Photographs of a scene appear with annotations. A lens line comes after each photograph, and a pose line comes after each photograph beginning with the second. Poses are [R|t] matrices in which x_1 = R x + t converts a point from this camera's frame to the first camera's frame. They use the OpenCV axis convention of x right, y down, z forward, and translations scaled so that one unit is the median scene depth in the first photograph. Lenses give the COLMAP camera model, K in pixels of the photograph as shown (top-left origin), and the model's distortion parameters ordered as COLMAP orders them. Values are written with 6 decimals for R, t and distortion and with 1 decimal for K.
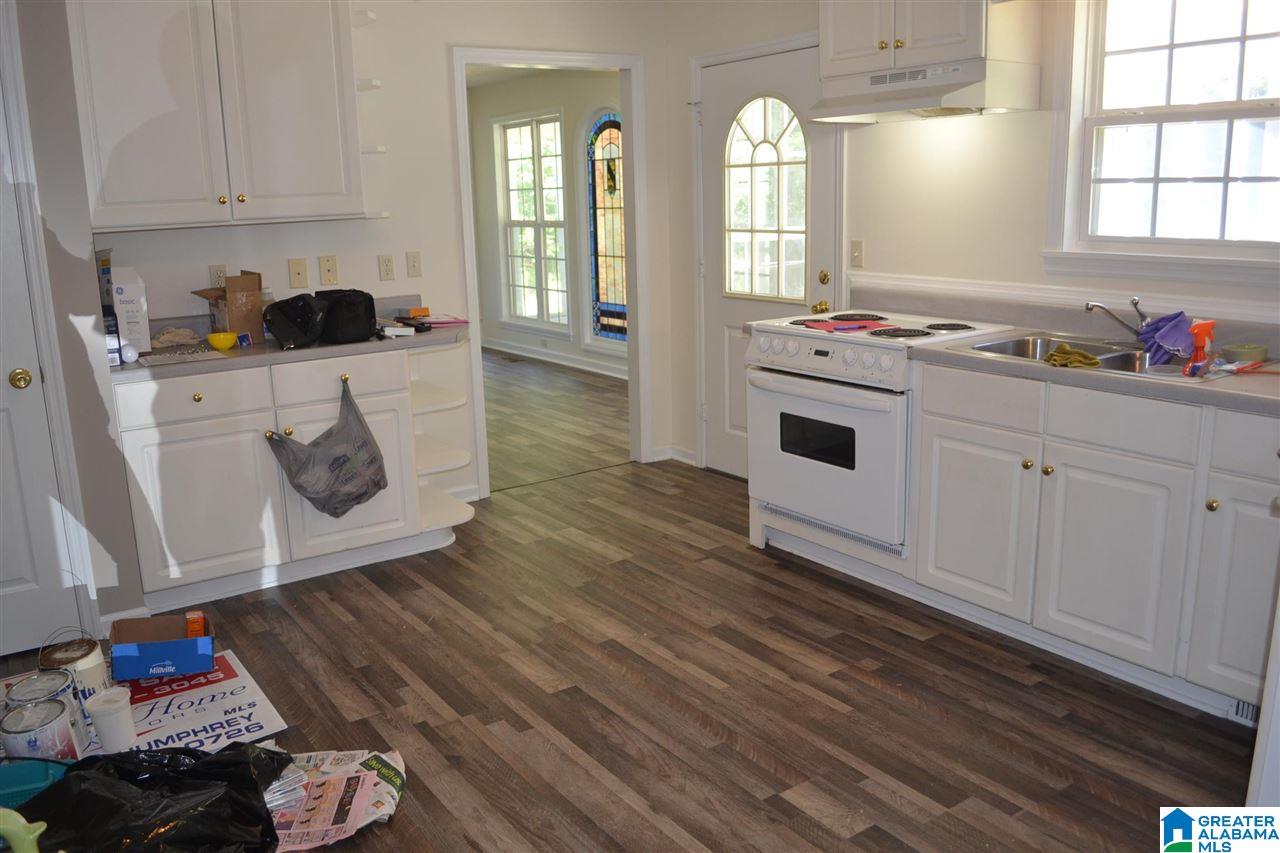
lens RADIAL K [[1033.2, 0, 642.6], [0, 1033.2, 426.0], [0, 0, 1]] dist [-0.081415, 0.014158]
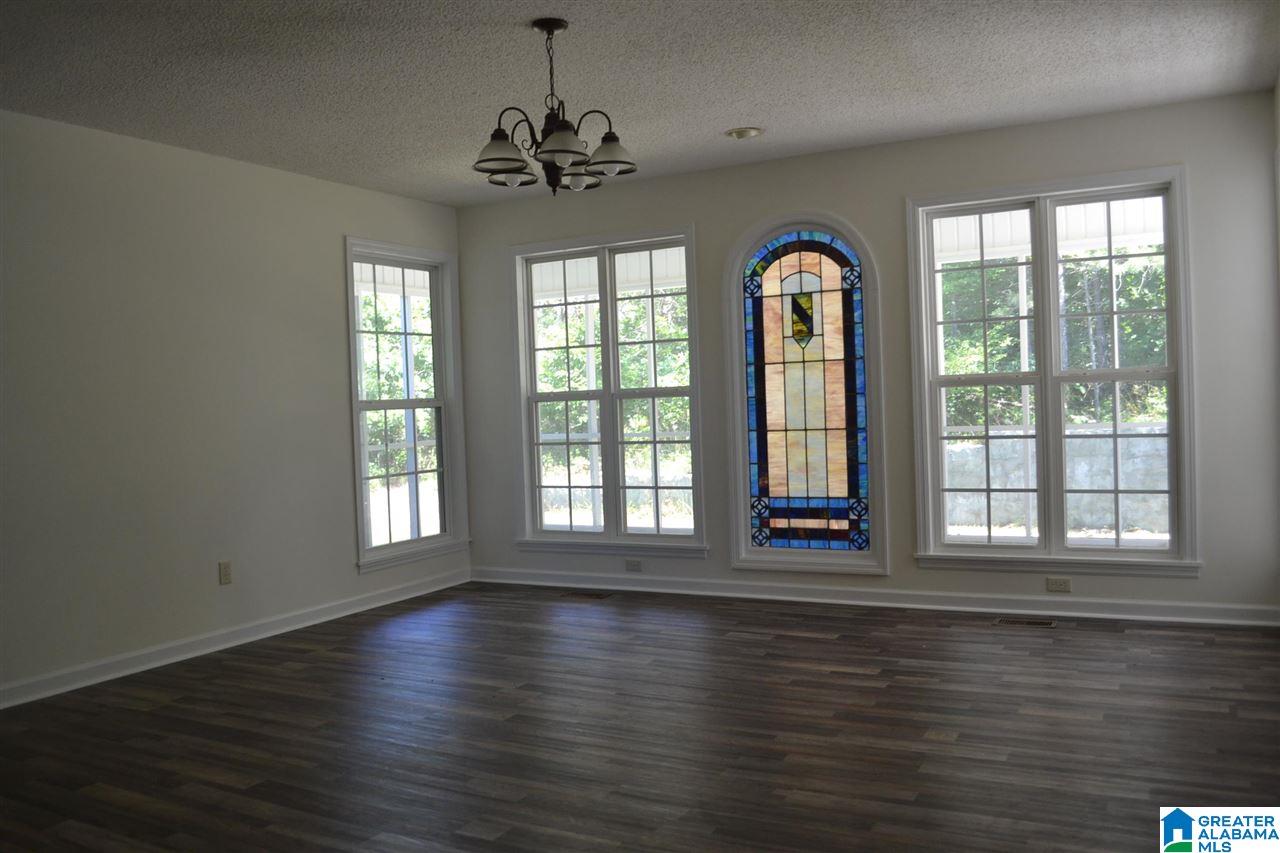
lens RADIAL K [[1033.2, 0, 628.4], [0, 1033.2, 430.4], [0, 0, 1]] dist [-0.081415, 0.014158]
pose [[0.897508, -0.017999, 0.440630, -0.436729], [0.110148, 0.976648, -0.184462, -0.047184], [-0.427021, 0.214091, 0.878532, 0.428269]]
